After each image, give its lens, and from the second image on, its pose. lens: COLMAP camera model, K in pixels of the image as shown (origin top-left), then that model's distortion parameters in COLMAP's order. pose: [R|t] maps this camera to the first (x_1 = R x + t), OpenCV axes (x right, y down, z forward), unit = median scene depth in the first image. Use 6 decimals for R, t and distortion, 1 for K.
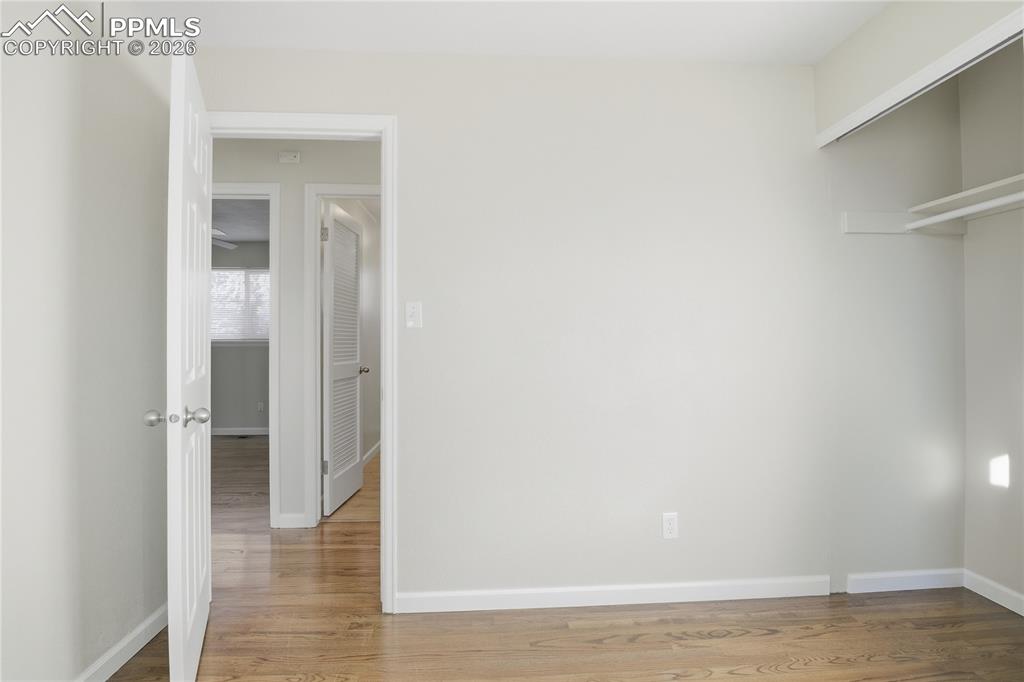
lens RADIAL K [[527.3, 0, 515.4], [0, 527.3, 323.3], [0, 0, 1]] dist [-0.019293, -0.001848]
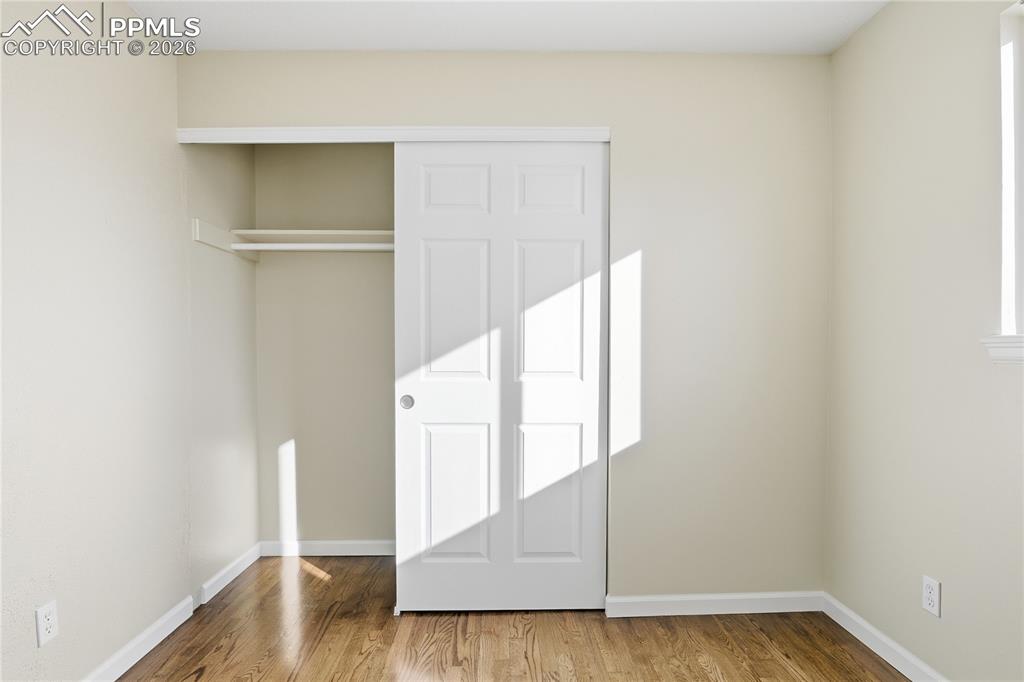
lens RADIAL K [[548.2, 0, 511.8], [0, 548.2, 347.6], [0, 0, 1]] dist [-0.044316, -0.000627]
pose [[0.024642, 0.014044, 0.999598, -0.357590], [-0.032095, 0.999397, -0.013250, 0.021071], [-0.999181, -0.031755, 0.025078, 0.384916]]
